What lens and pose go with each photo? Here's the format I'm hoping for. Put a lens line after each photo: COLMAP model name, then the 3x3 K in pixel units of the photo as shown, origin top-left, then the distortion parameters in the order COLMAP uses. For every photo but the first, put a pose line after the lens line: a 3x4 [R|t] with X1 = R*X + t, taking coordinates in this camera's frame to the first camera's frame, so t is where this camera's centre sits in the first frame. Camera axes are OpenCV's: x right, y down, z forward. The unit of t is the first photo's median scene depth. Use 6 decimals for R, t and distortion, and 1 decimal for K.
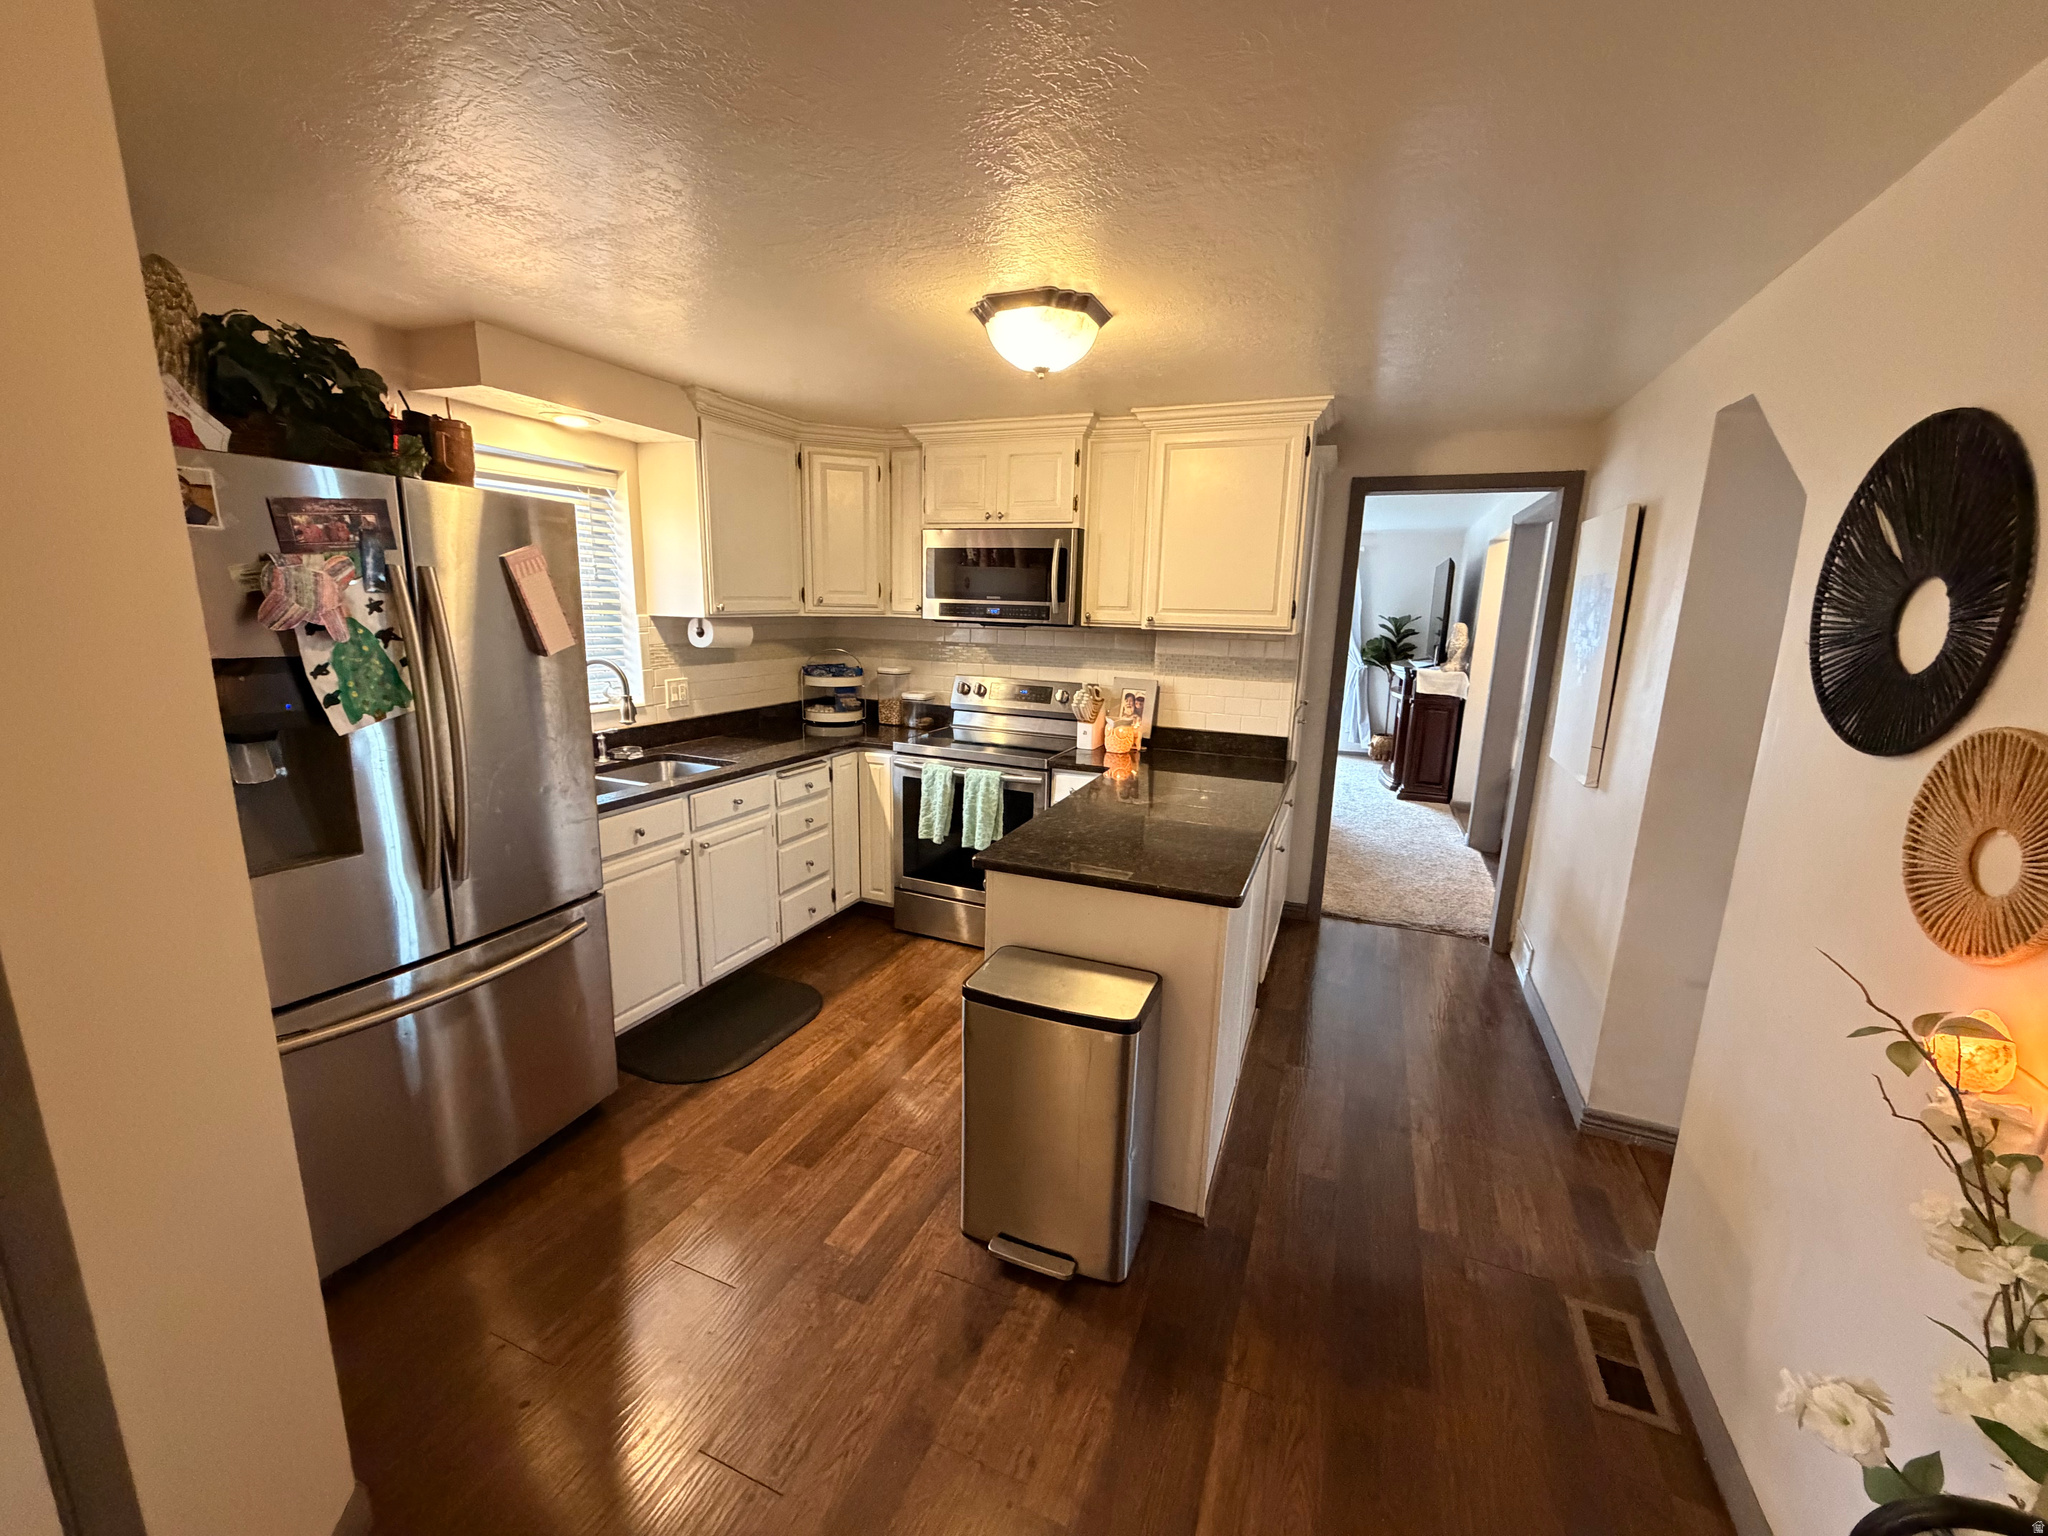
lens RADIAL K [[807.6, 0, 1017.6], [0, 807.6, 768.4], [0, 0, 1]] dist [-0.003186, -0.000363]
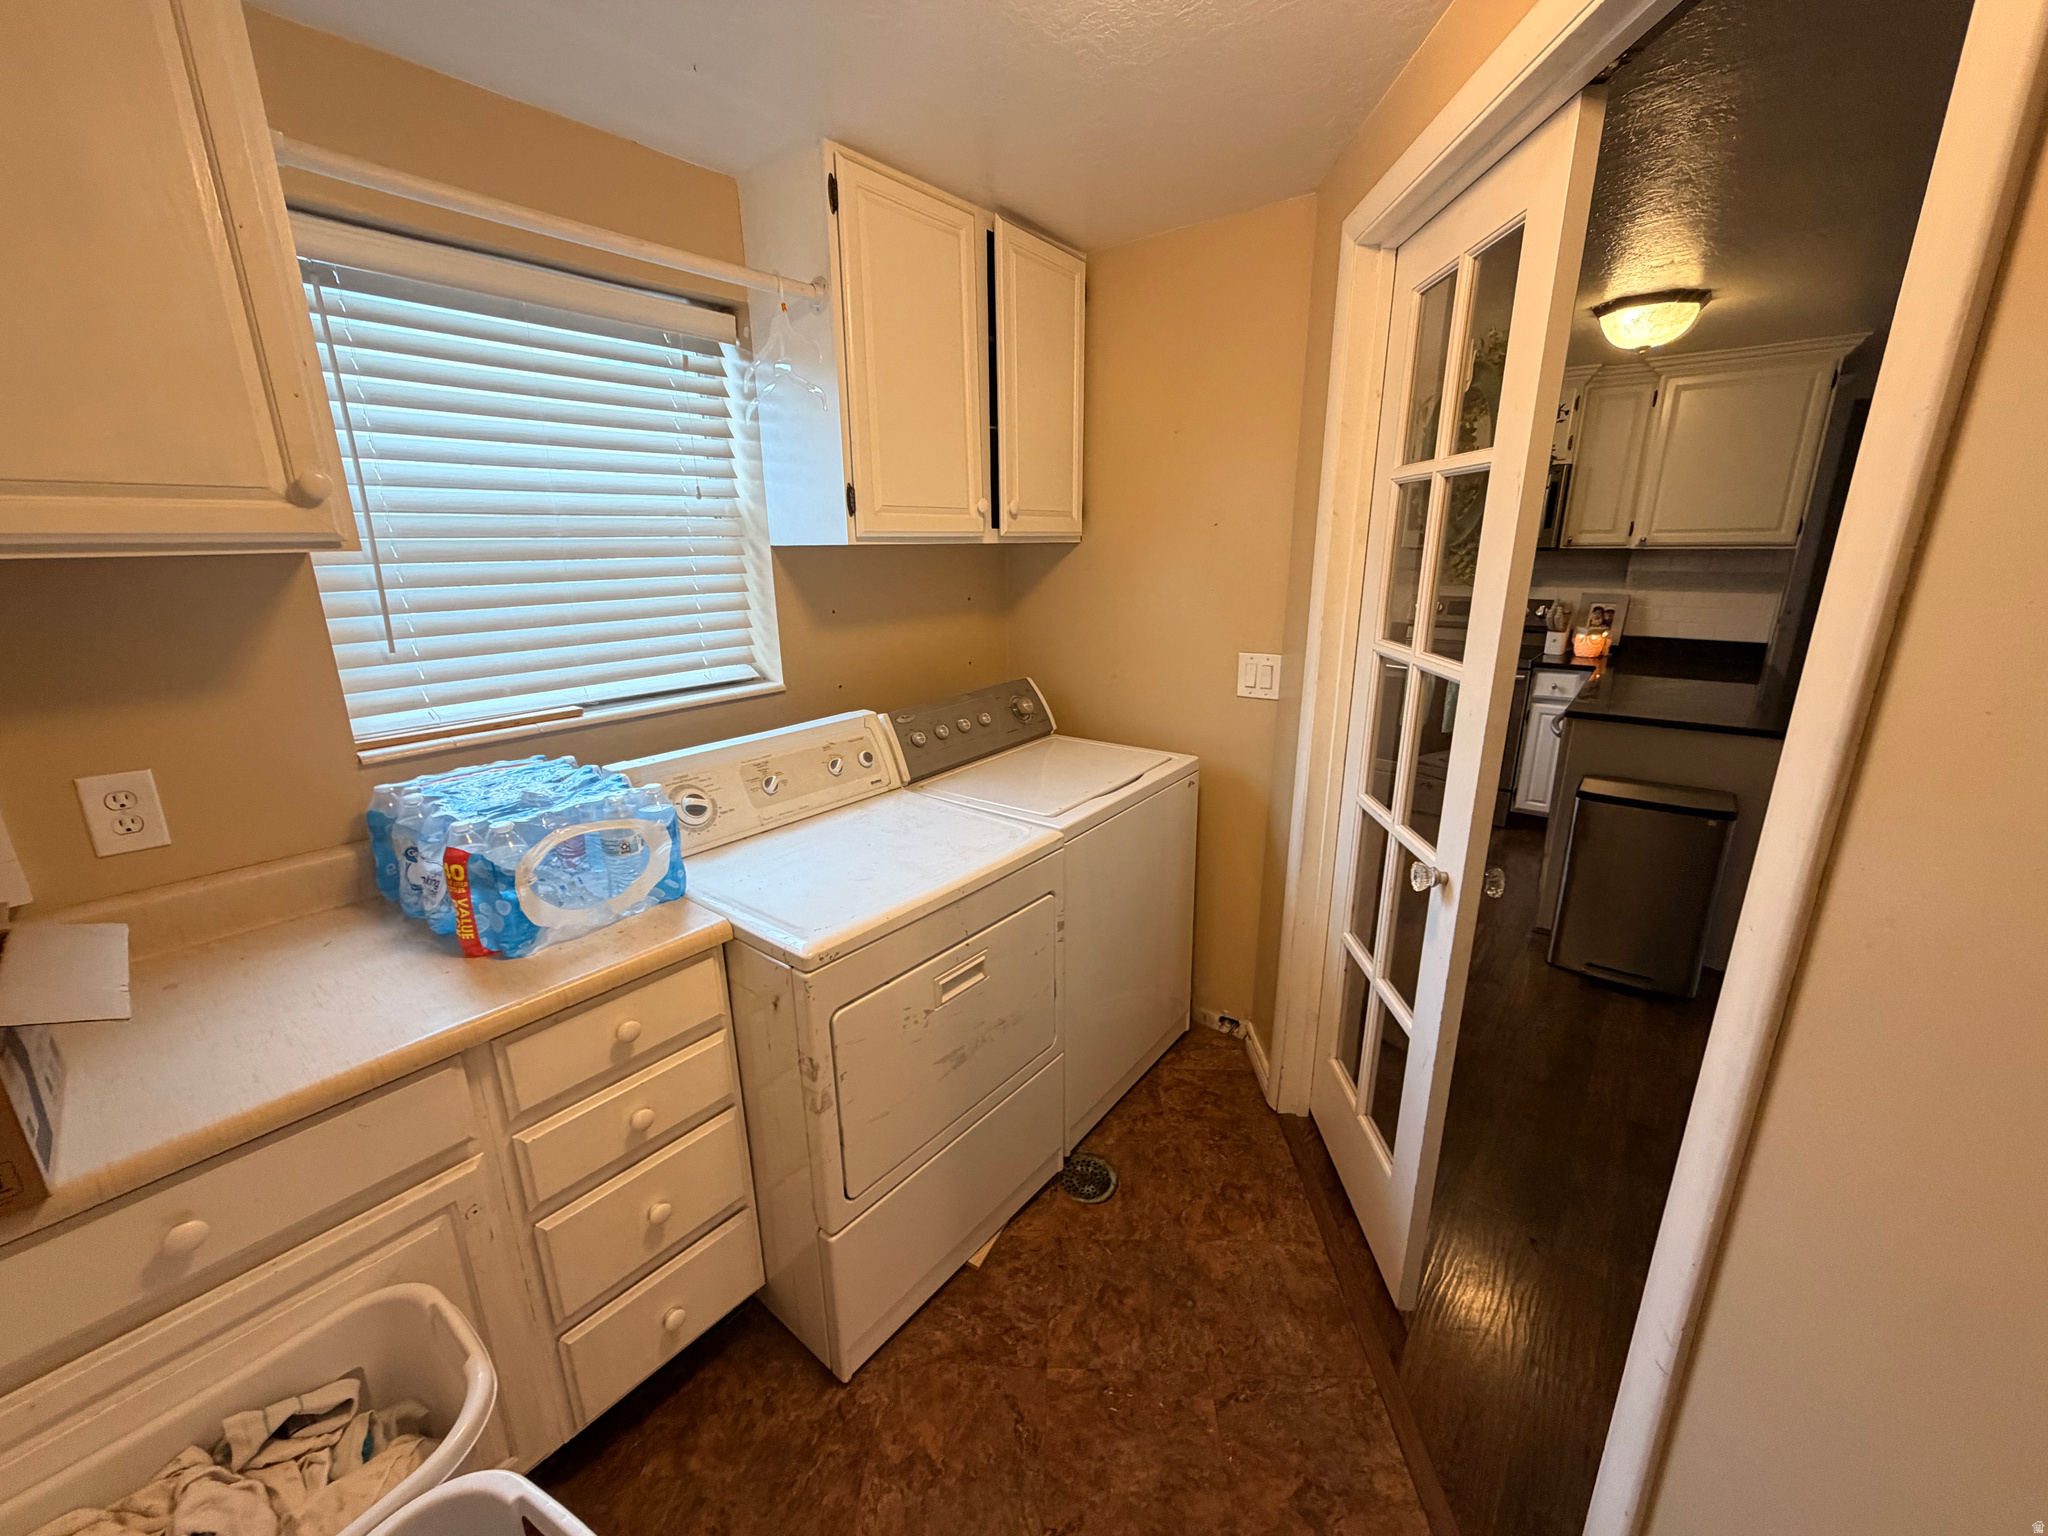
lens RADIAL K [[807.6, 0, 1017.6], [0, 807.6, 768.4], [0, 0, 1]] dist [-0.003186, -0.000363]
pose [[0.961235, 0.036216, -0.273343, -0.355813], [-0.018478, 0.997569, 0.067193, 0.080289], [0.275112, -0.059538, 0.959567, -0.372186]]
